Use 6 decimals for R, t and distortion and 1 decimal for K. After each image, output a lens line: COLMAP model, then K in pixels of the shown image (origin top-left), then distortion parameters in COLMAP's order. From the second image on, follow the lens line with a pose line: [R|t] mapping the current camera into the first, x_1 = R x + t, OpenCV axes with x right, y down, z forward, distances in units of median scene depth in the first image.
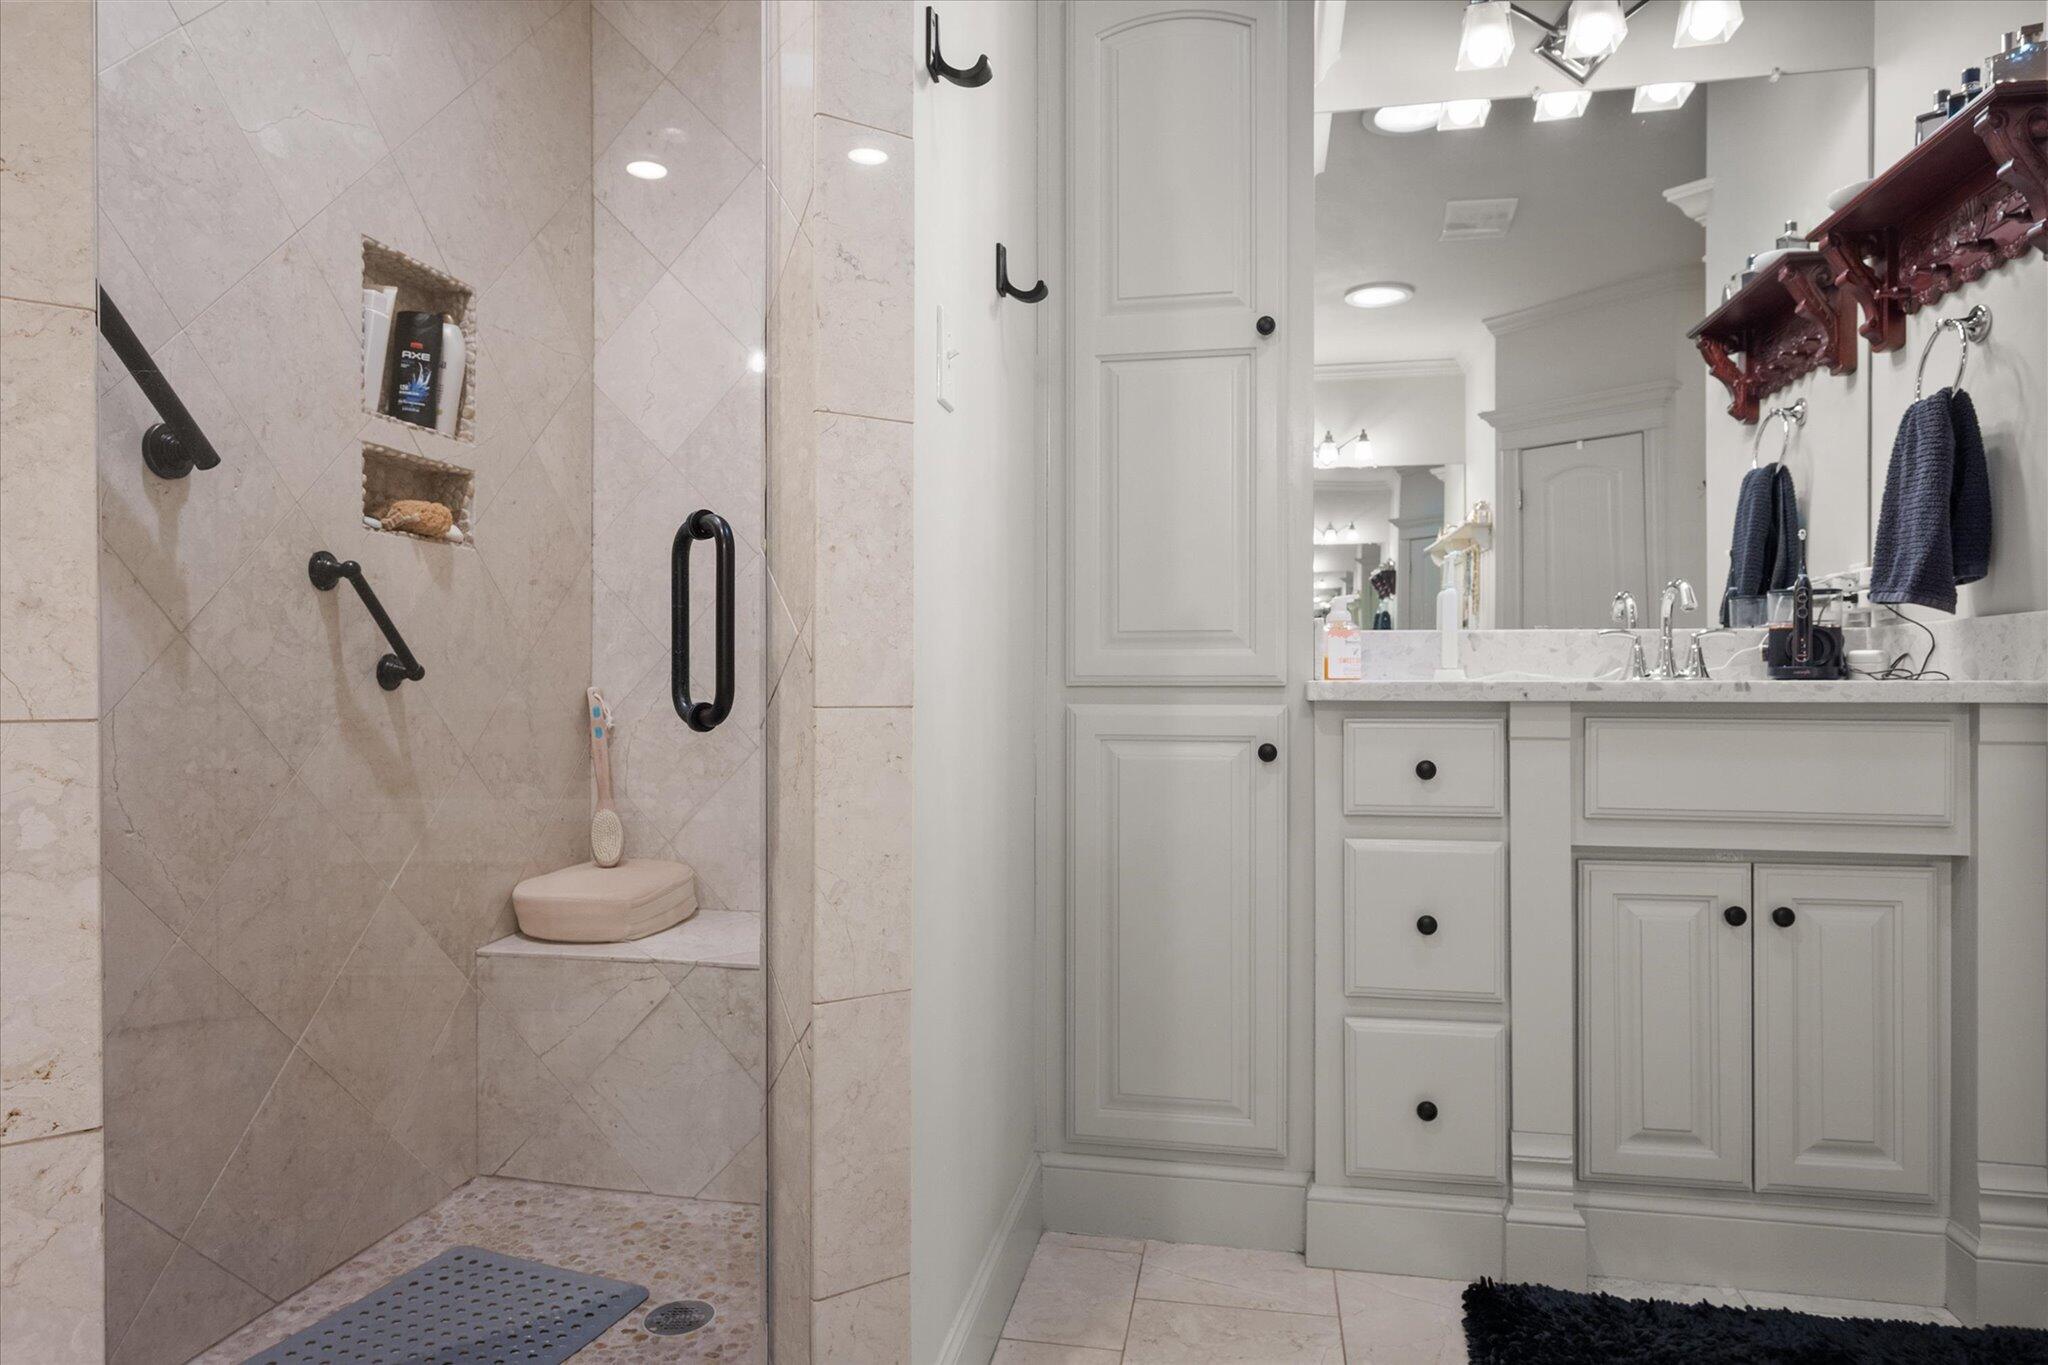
lens RADIAL K [[1197.5, 0, 1023.1], [0, 1197.5, 648.7], [0, 0, 1]] dist [-0.001499, 0.000455]
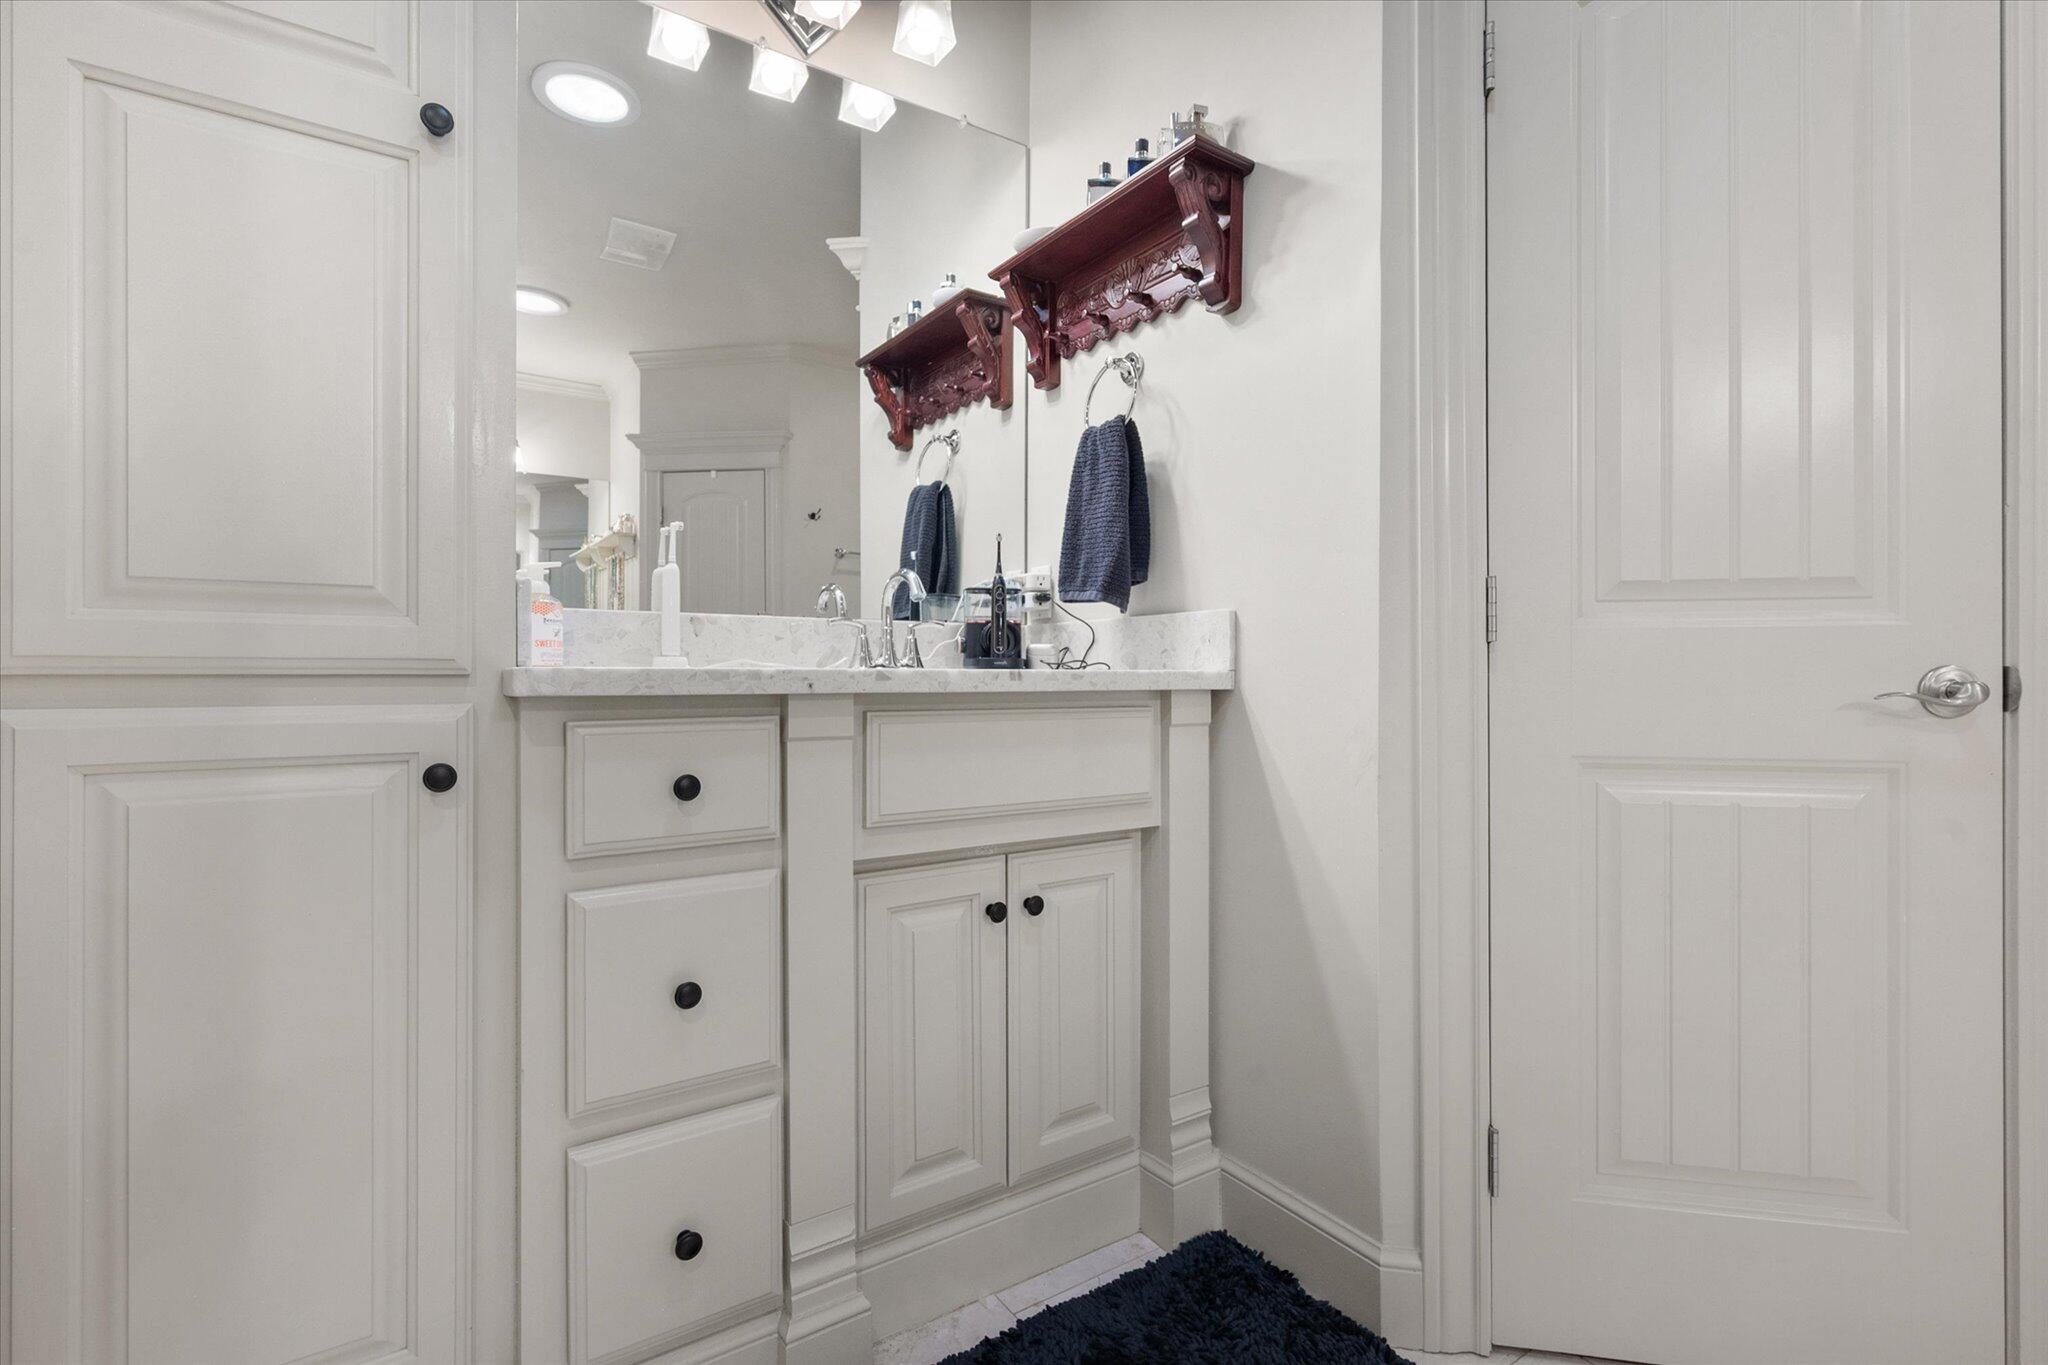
lens RADIAL K [[936.7, 0, 1024.0], [0, 936.7, 682.5], [0, 0, 1]] dist [-0.001162, 0.000028]
pose [[0.704103, -0.005053, 0.710080, 0.064284], [-0.020592, 0.999409, 0.027531, 0.014133], [-0.709800, -0.034007, 0.703582, 0.402066]]
